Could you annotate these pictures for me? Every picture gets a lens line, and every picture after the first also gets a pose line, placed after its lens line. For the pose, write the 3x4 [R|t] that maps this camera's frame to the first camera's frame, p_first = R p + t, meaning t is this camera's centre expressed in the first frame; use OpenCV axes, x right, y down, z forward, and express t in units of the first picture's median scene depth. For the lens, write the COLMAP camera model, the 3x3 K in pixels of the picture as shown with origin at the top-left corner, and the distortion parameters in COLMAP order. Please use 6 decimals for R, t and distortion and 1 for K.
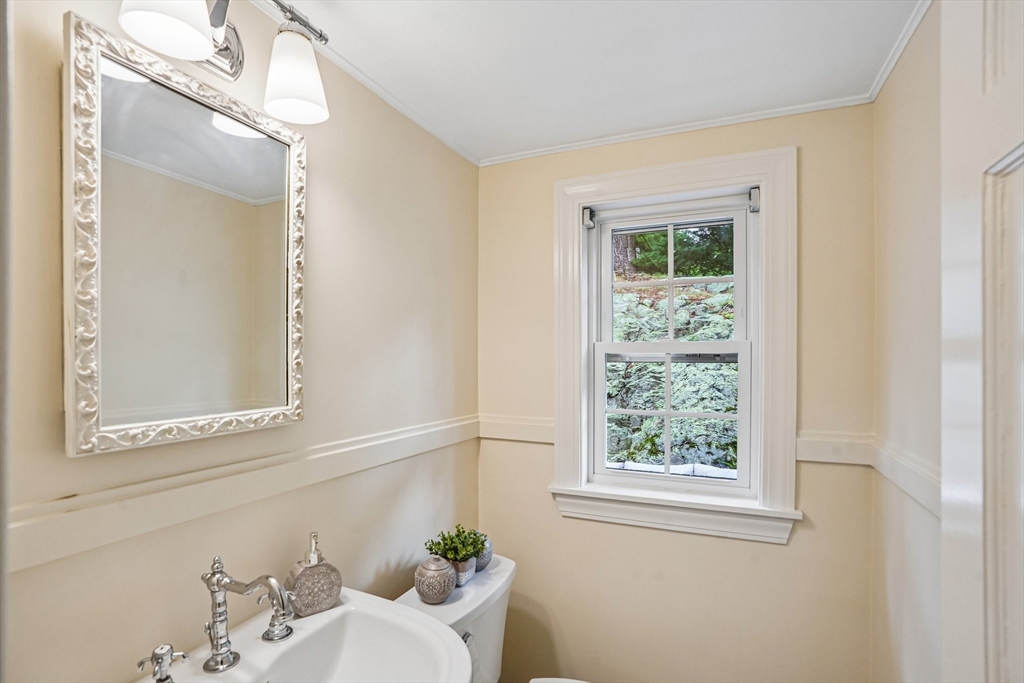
lens RADIAL K [[521.1, 0, 513.6], [0, 521.1, 346.2], [0, 0, 1]] dist [-0.047651, 0.017251]
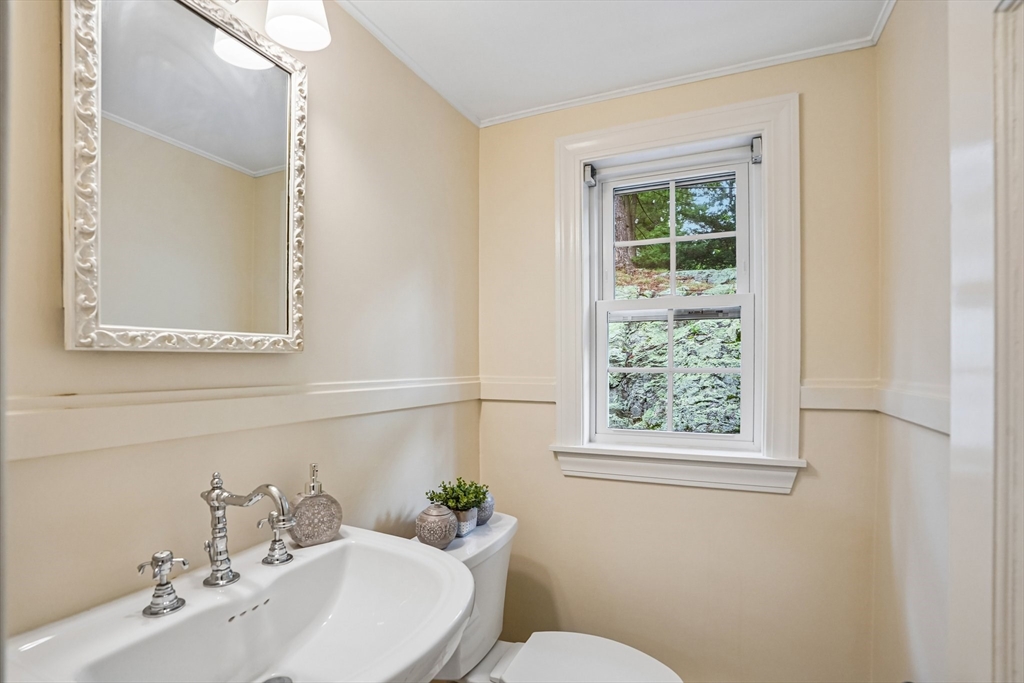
lens RADIAL K [[521.1, 0, 512.2], [0, 521.1, 354.0], [0, 0, 1]] dist [-0.047651, 0.017251]
pose [[0.999994, -0.001855, -0.002991, -0.002760], [0.001856, 0.999998, 0.000233, 0.117646], [0.002991, -0.000239, 0.999995, 0.005379]]
